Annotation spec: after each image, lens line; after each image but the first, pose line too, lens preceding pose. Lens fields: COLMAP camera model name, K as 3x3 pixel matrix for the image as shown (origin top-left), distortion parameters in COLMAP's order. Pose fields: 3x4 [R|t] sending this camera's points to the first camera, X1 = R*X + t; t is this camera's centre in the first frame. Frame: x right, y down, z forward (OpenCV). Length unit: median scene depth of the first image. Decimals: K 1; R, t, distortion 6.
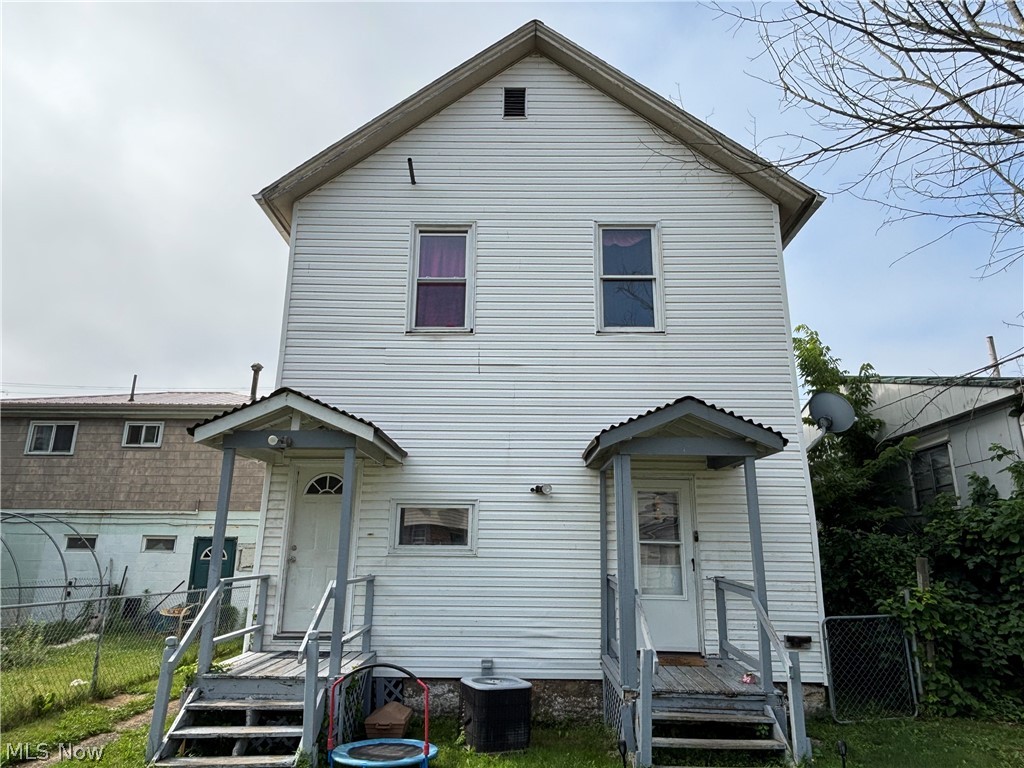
lens RADIAL K [[659.9, 0, 512.0], [0, 659.9, 384.0], [0, 0, 1]] dist [0.003077, -0.007592]
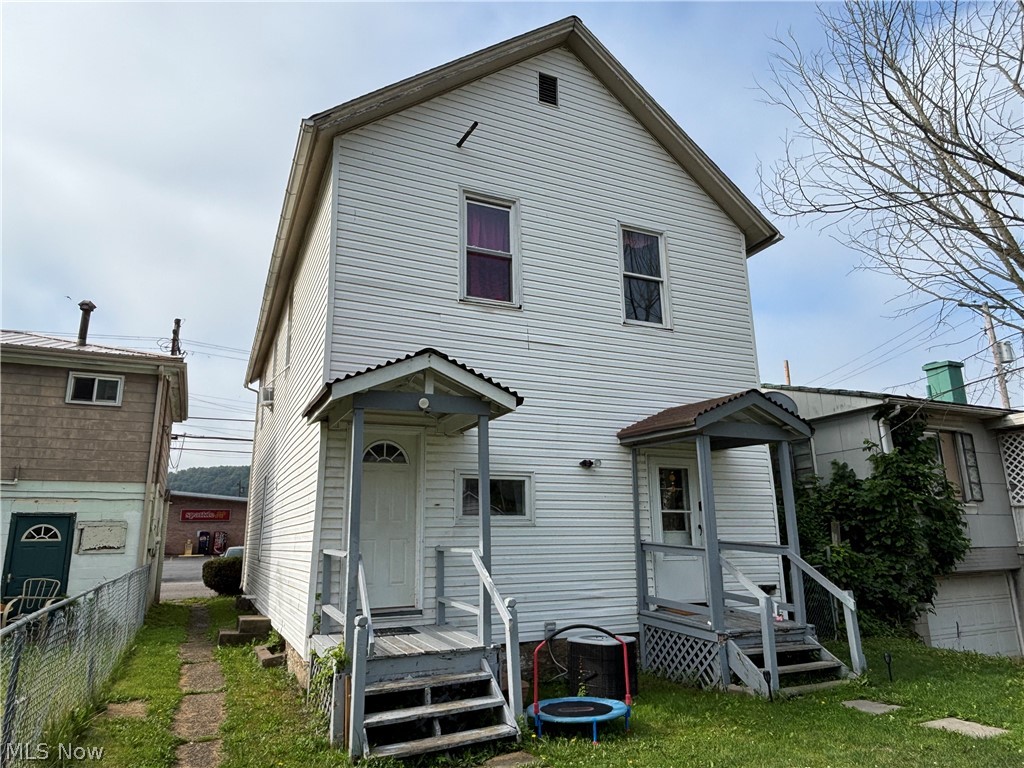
lens RADIAL K [[654.9, 0, 512.0], [0, 654.9, 384.0], [0, 0, 1]] dist [0.008821, -0.003323]
pose [[0.901073, 0.077429, 0.426699, -0.525968], [-0.090589, 0.995832, 0.010595, 0.030002], [-0.424100, -0.048201, 0.904332, 0.089269]]
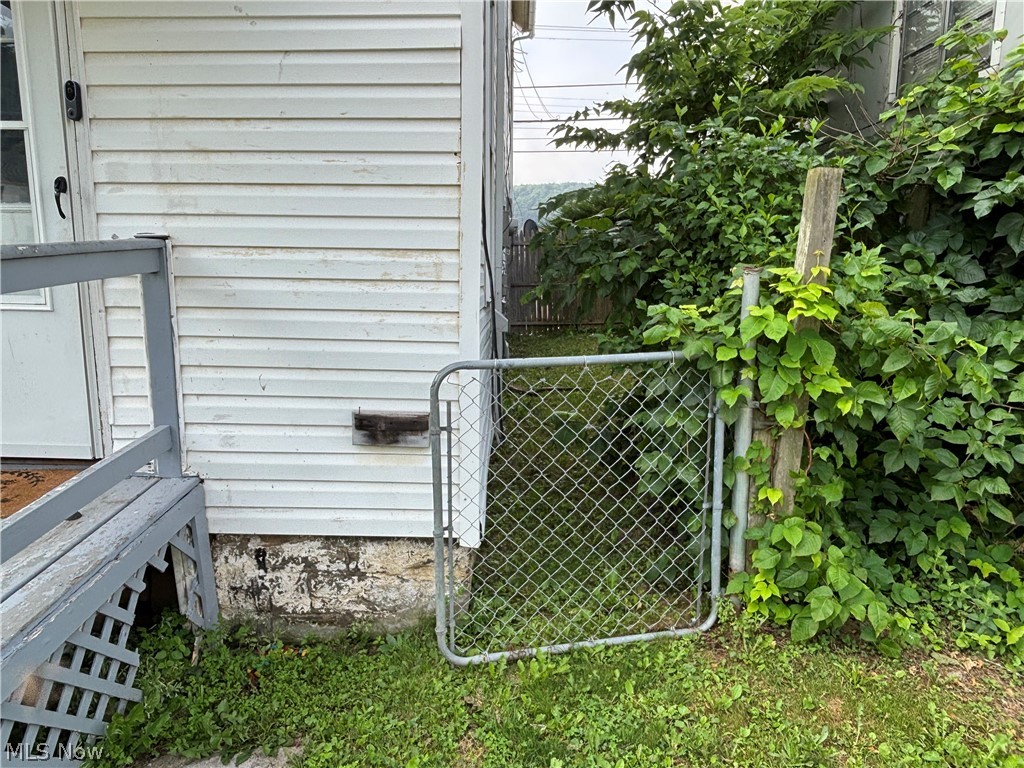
lens RADIAL K [[706.1, 0, 512.0], [0, 706.1, 384.0], [0, 0, 1]] dist [0.026310, -0.045210]
pose [[0.999915, -0.007687, 0.010490, 0.454272], [0.002569, 0.907490, 0.420065, 0.206813], [-0.012749, -0.420003, 0.907433, 0.641691]]
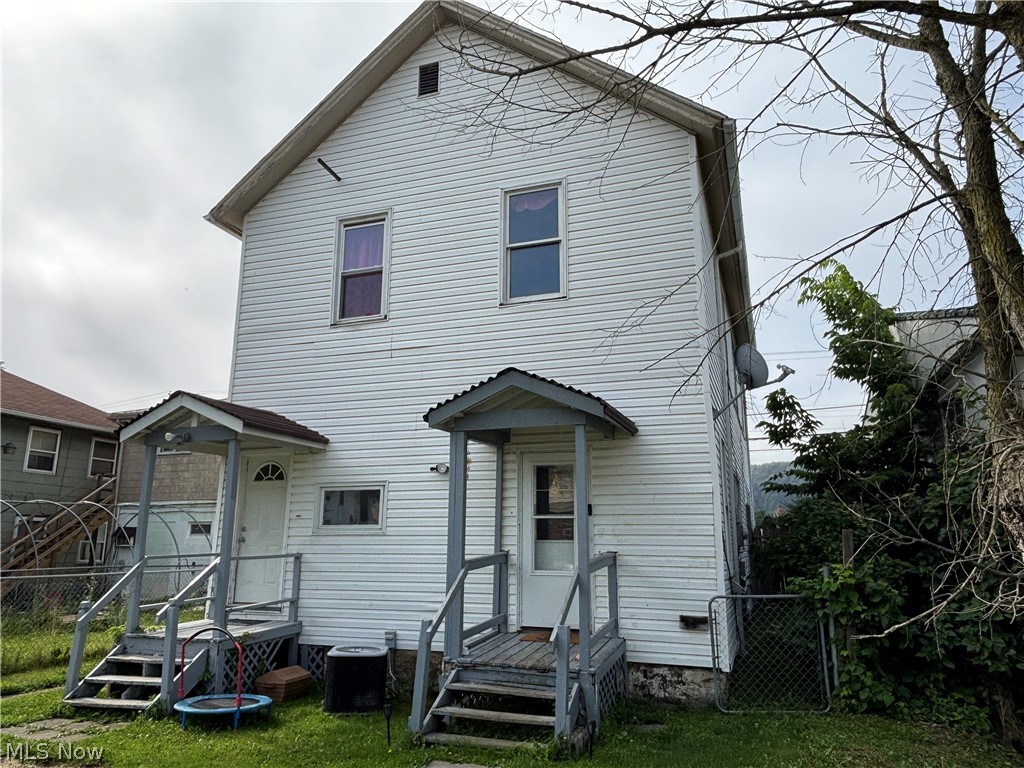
lens RADIAL K [[706.1, 0, 512.0], [0, 706.1, 384.0], [0, 0, 1]] dist [0.026310, -0.045210]
pose [[0.946777, -0.079348, -0.311956, 0.488567], [0.091739, 0.995464, 0.025222, 0.013931], [0.308540, -0.052498, 0.949762, 0.010085]]
